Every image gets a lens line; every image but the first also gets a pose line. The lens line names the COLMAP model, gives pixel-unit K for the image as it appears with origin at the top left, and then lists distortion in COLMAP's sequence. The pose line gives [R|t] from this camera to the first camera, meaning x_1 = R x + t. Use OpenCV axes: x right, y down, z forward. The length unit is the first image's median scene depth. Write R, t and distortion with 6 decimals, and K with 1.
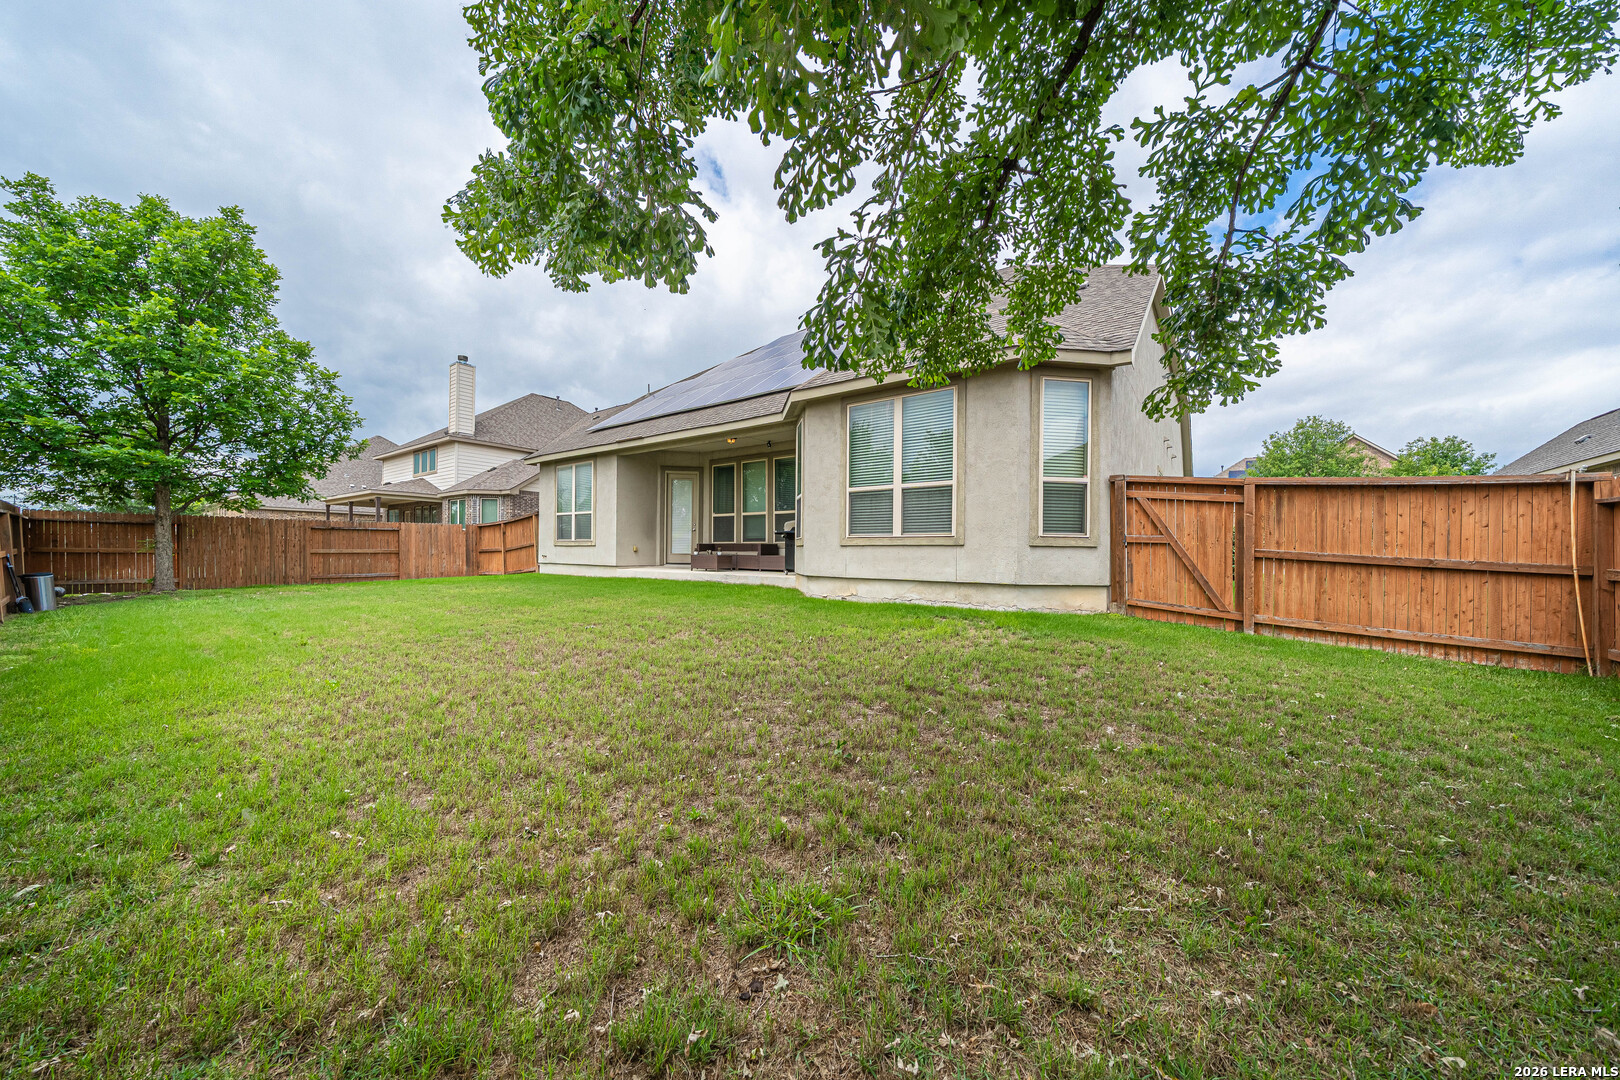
lens RADIAL K [[551.7, 0, 815.0], [0, 551.7, 548.9], [0, 0, 1]] dist [-0.007090, 0.000010]
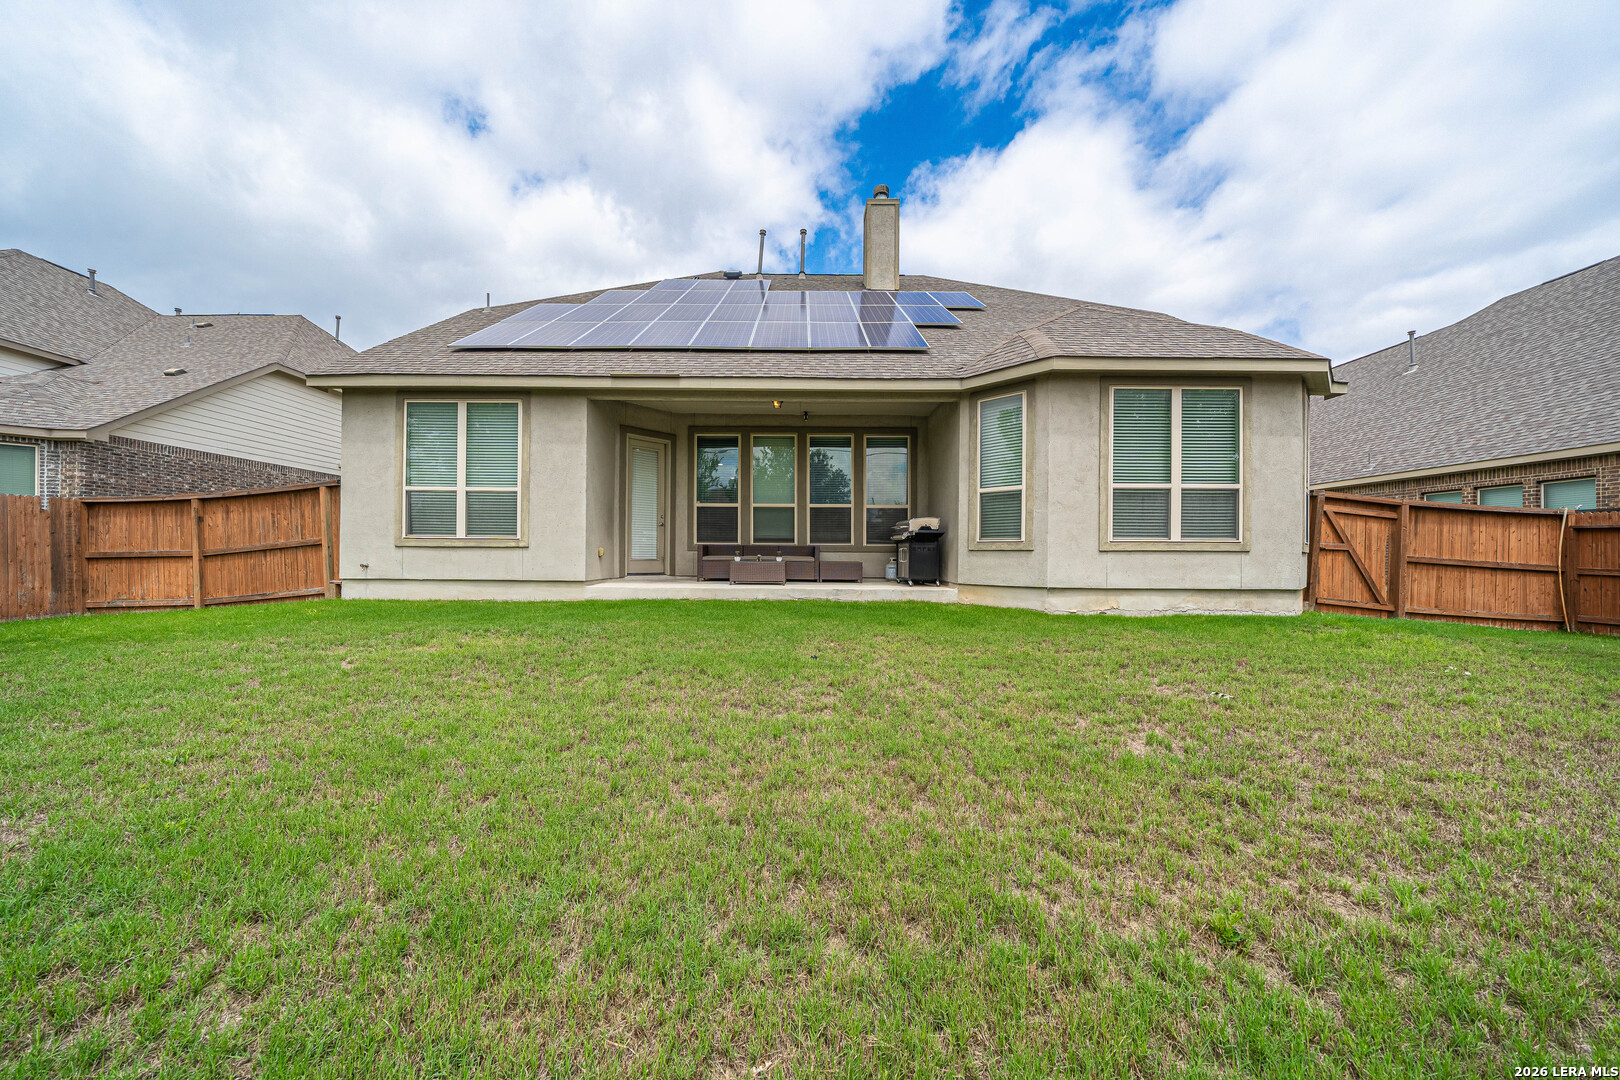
lens RADIAL K [[551.7, 0, 806.2], [0, 551.7, 552.8], [0, 0, 1]] dist [-0.007090, 0.000010]
pose [[0.810023, -0.000613, 0.586398, -0.859600], [-0.002419, 0.999987, 0.004387, -0.005942], [-0.586393, -0.004972, 0.810012, 0.612656]]
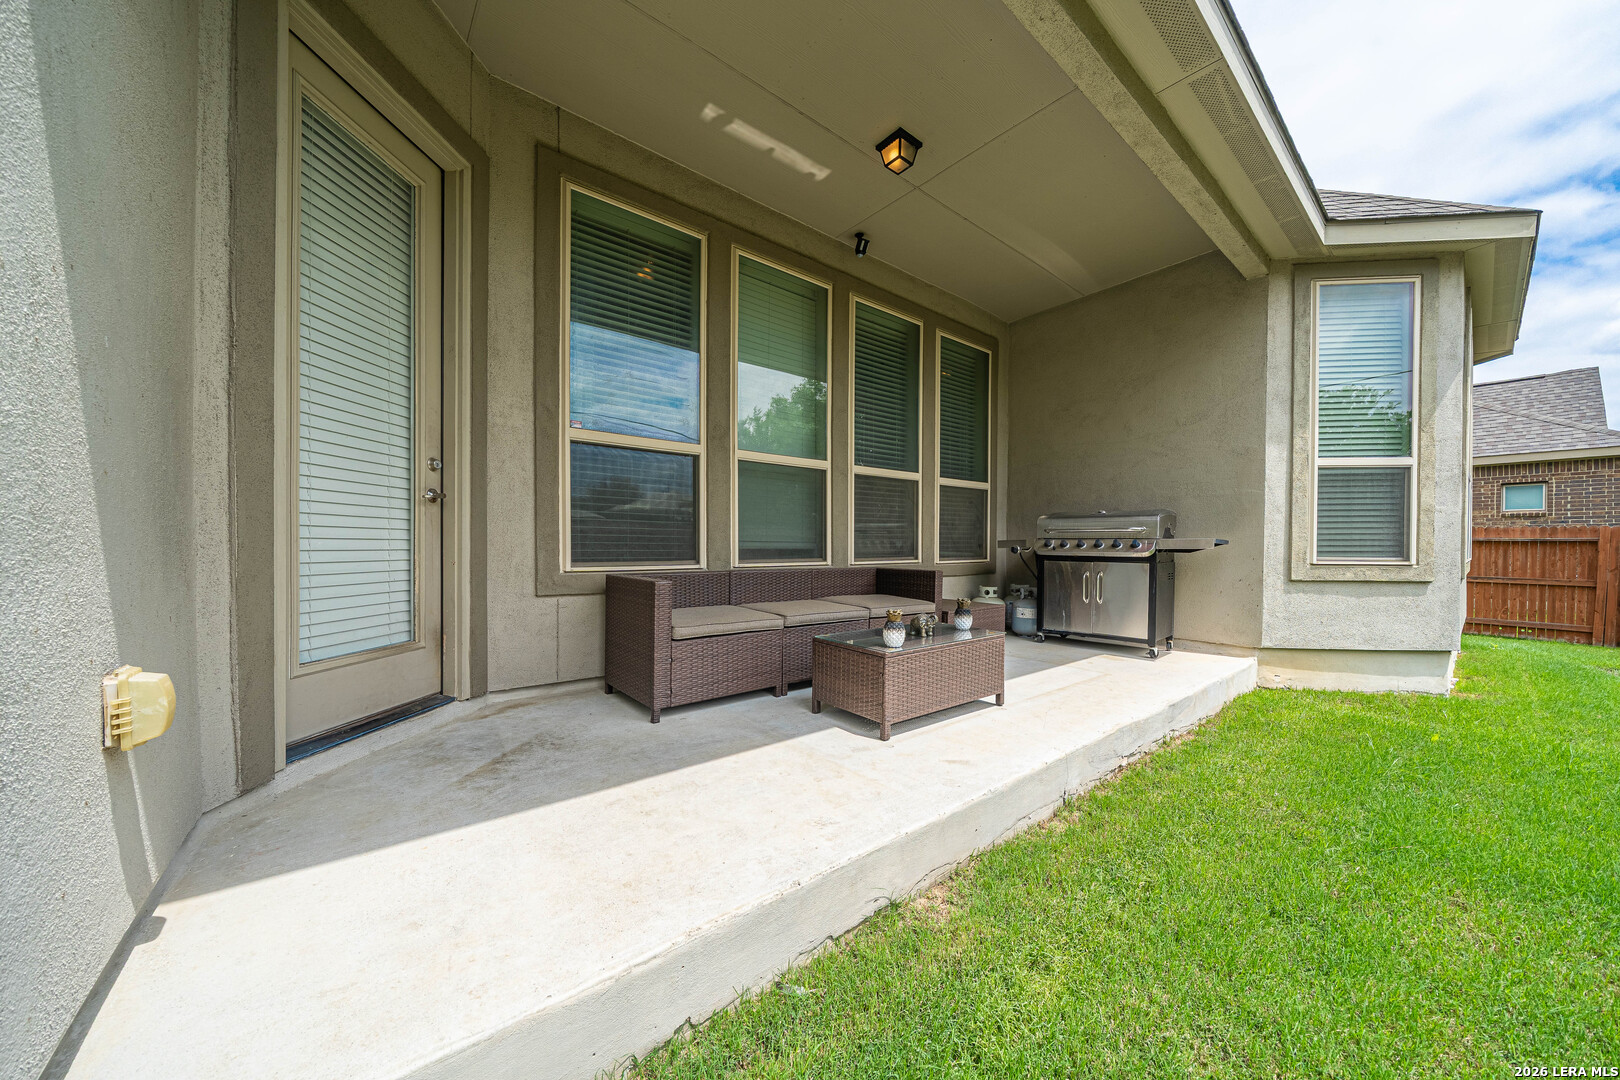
lens RADIAL K [[551.7, 0, 801.4], [0, 551.7, 551.1], [0, 0, 1]] dist [-0.007090, 0.000010]
pose [[0.266703, -0.014107, 0.963676, -0.632210], [-0.003847, 0.999869, 0.015702, -0.038877], [-0.963771, -0.007895, 0.266614, 1.532105]]
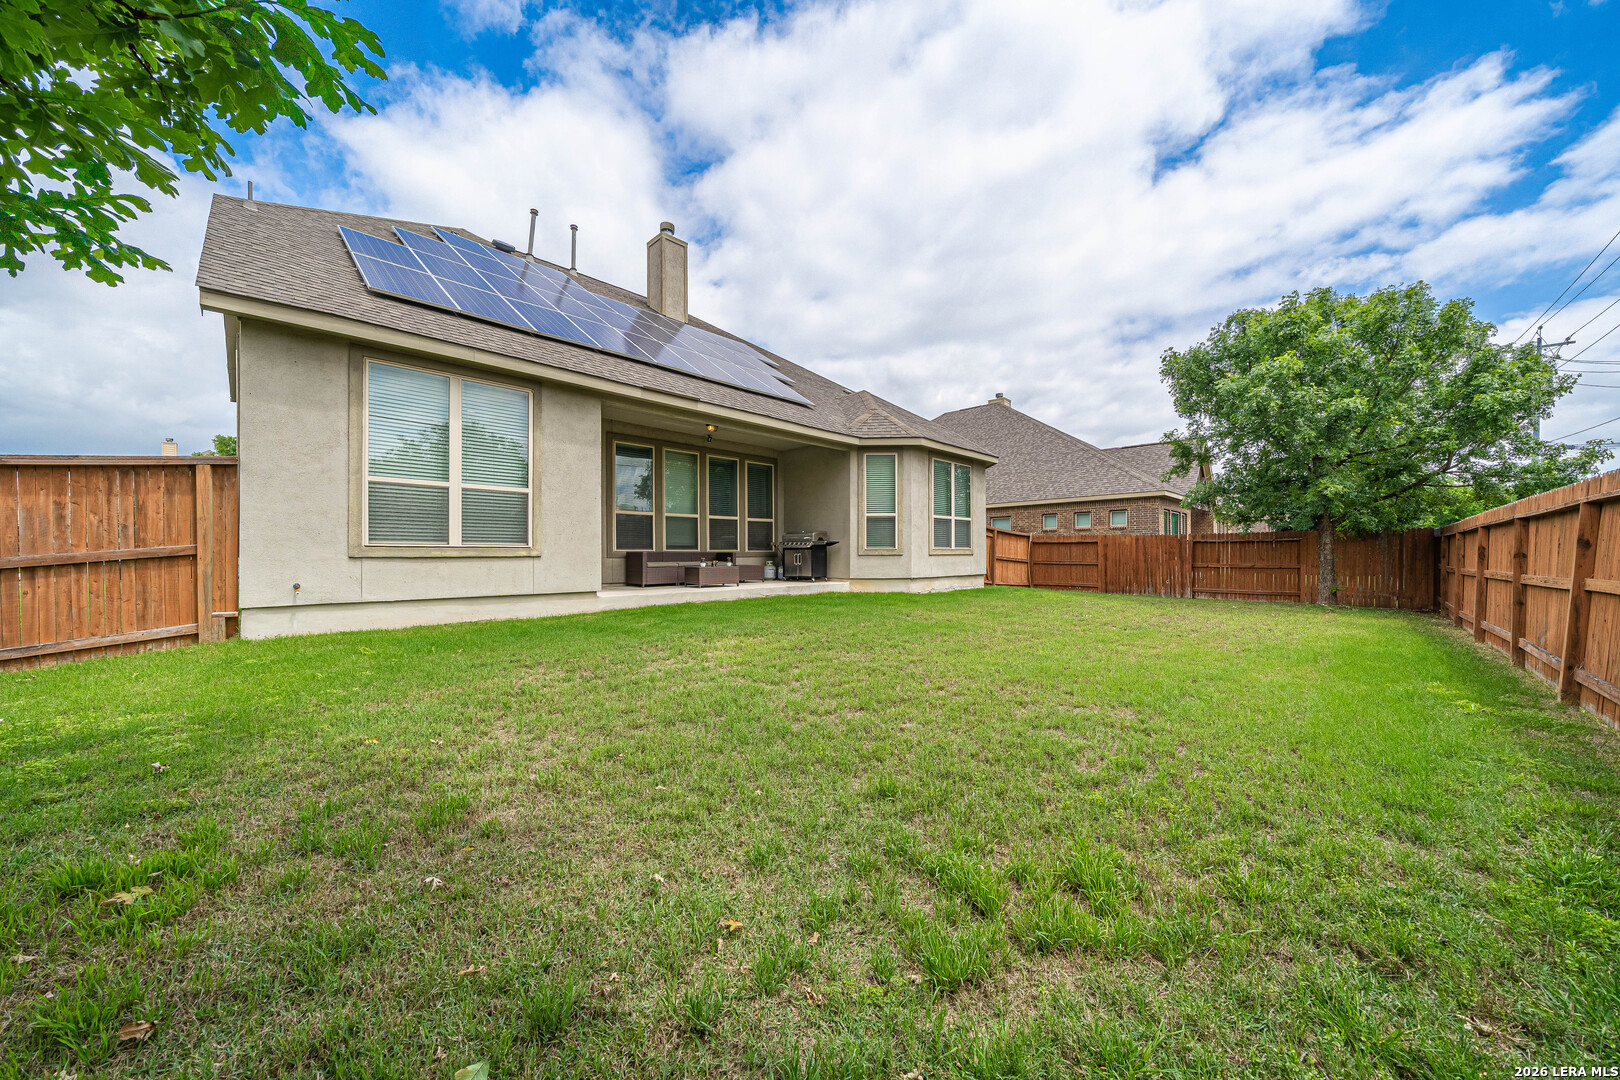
lens RADIAL K [[551.7, 0, 801.2], [0, 551.7, 552.4], [0, 0, 1]] dist [-0.007090, 0.000010]
pose [[0.160134, -0.001243, 0.987094, -1.489917], [0.005882, 0.999983, 0.000305, -0.014919], [-0.987078, 0.005757, 0.160139, 1.159288]]
